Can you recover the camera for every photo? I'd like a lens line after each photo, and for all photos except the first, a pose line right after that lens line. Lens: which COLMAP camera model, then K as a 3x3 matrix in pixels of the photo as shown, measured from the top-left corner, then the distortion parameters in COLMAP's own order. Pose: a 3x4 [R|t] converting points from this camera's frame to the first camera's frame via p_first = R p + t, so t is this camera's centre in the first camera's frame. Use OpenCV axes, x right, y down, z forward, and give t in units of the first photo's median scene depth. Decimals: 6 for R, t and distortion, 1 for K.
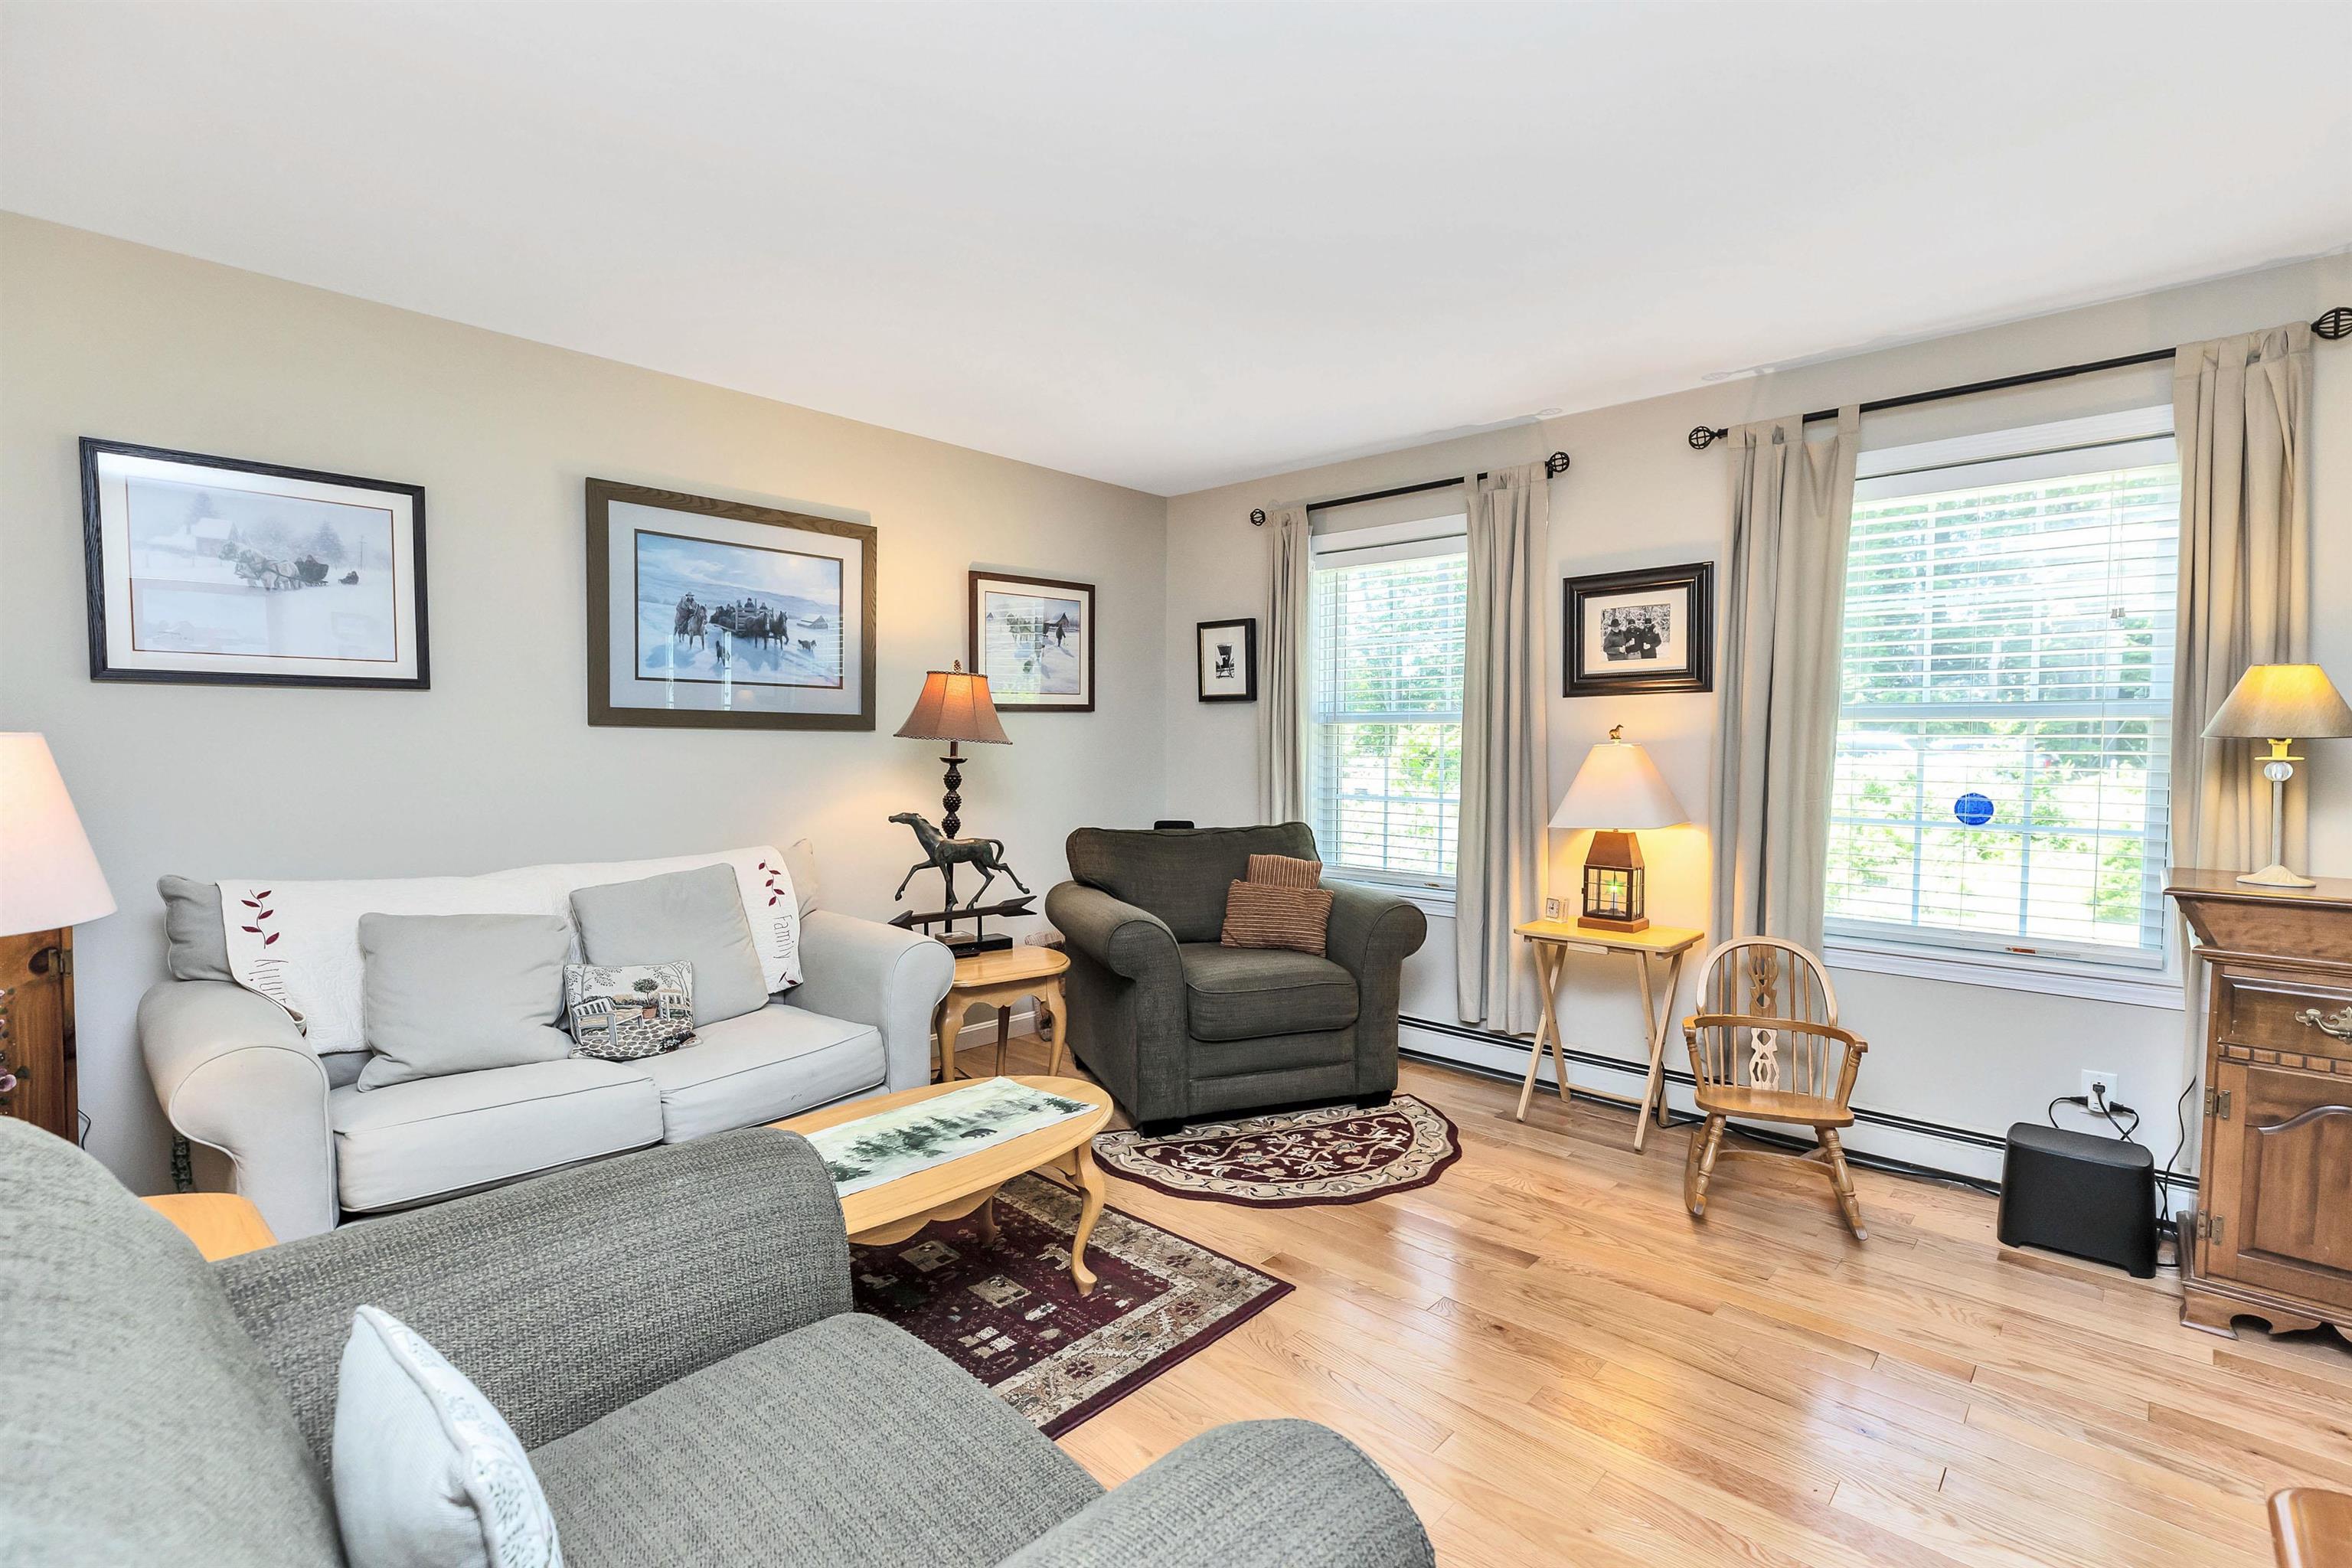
lens RADIAL K [[1080.1, 0, 1182.2], [0, 1080.1, 779.4], [0, 0, 1]] dist [0.002105, -0.000347]
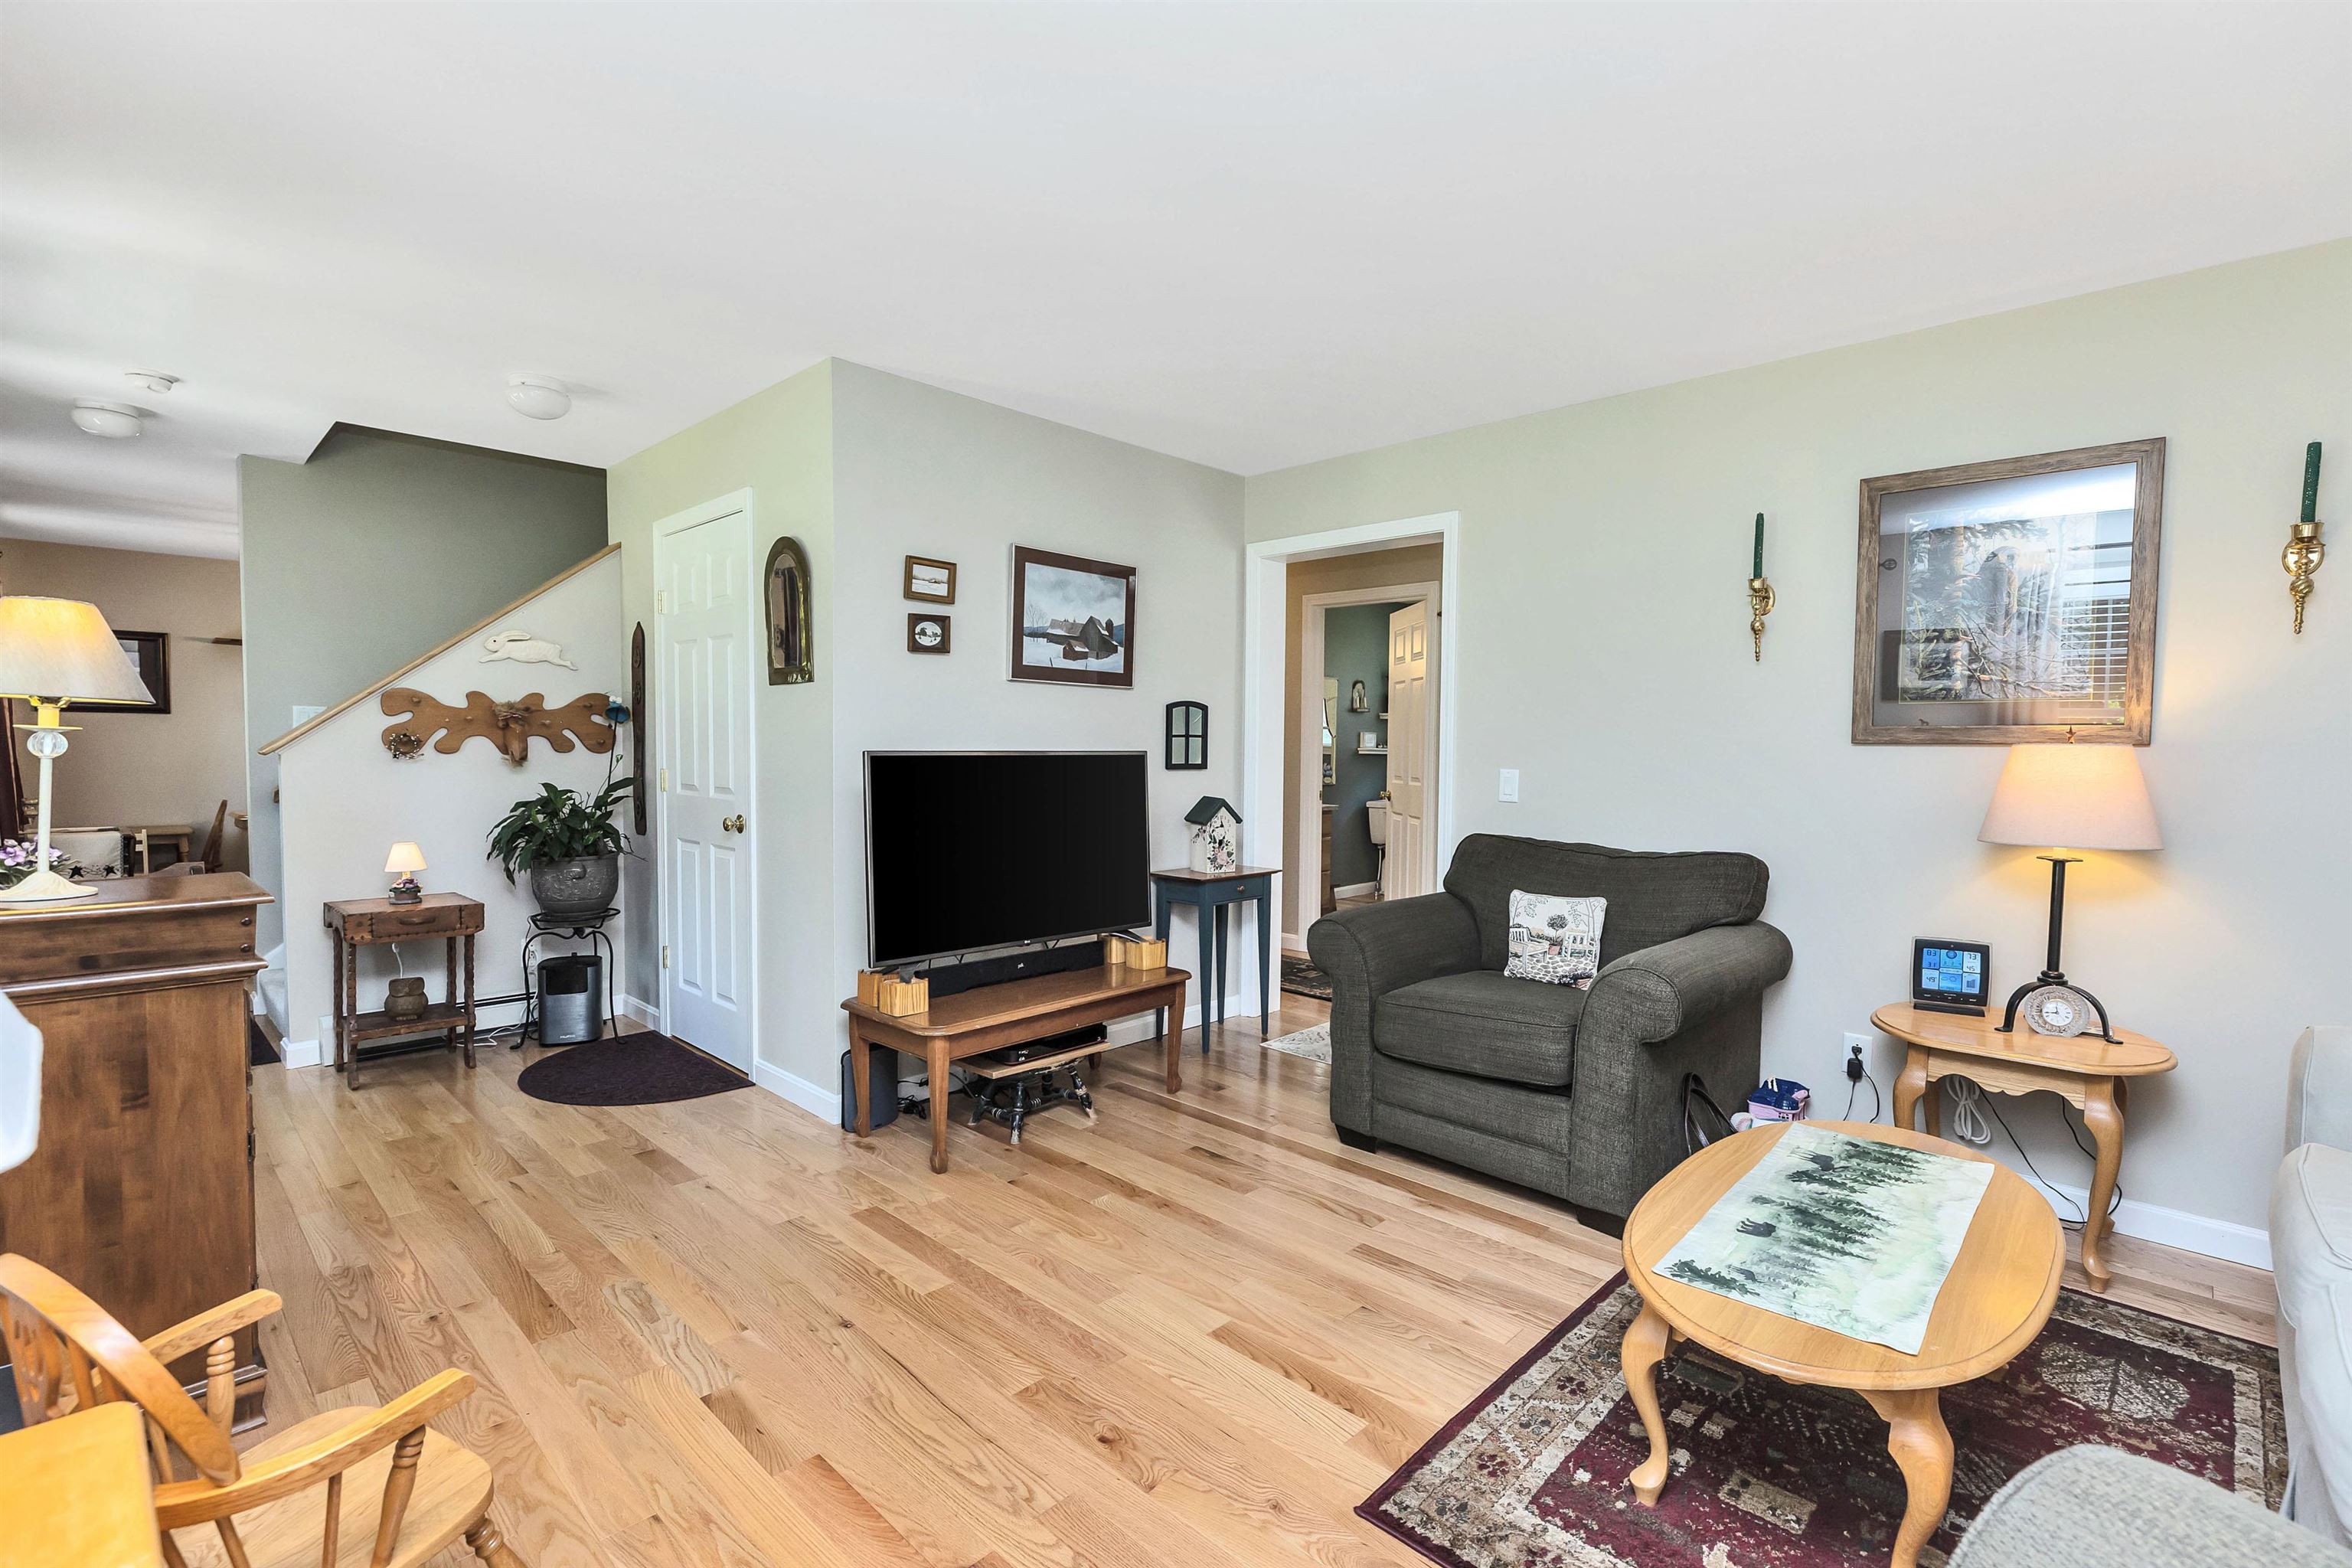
lens RADIAL K [[1046.1, 0, 1183.7], [0, 1046.1, 779.8], [0, 0, 1]] dist [0.000069, -0.000270]
pose [[-0.999710, -0.019626, 0.013938, 0.160596], [-0.018567, 0.997202, 0.072407, -0.035326], [-0.015320, 0.072127, -0.997278, 1.225476]]
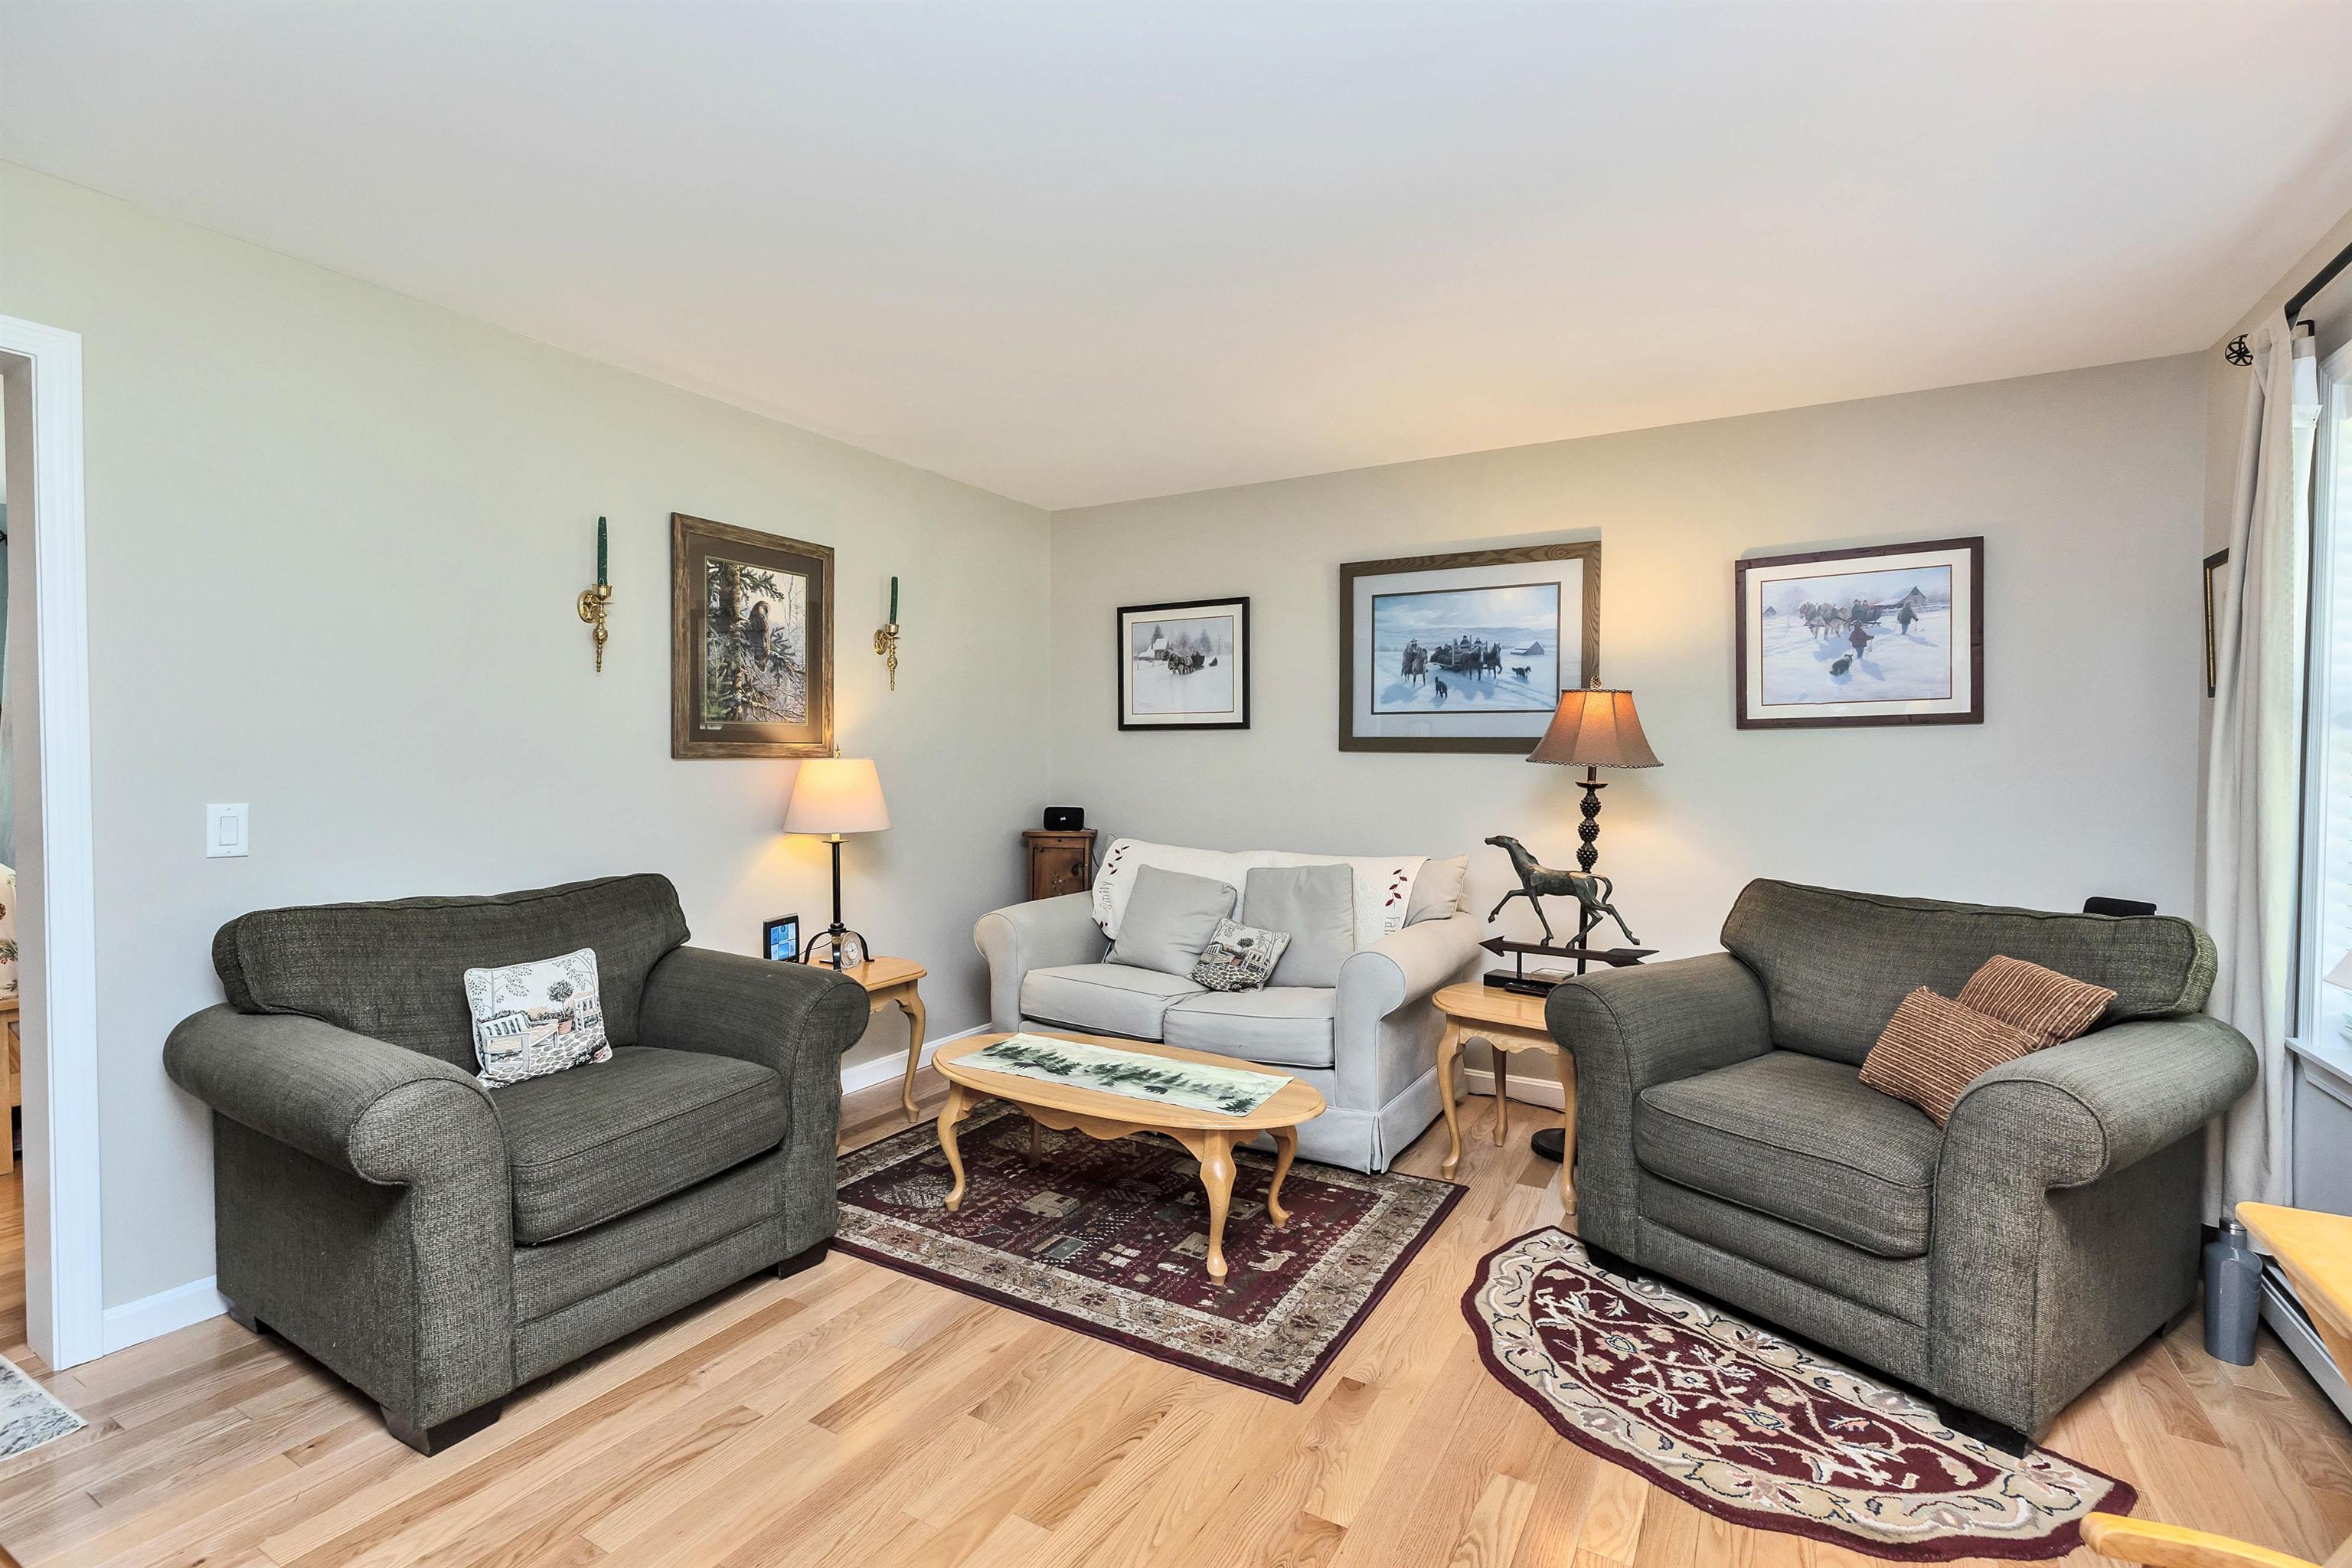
lens RADIAL K [[1056.0, 0, 1166.6], [0, 1056.0, 775.7], [0, 0, 1]] dist [0.000905, -0.000238]
pose [[0.212447, 0.011474, -0.977105, 0.664087], [-0.039863, 0.999200, 0.003066, -0.016143], [0.976359, 0.038299, 0.212734, 0.524704]]
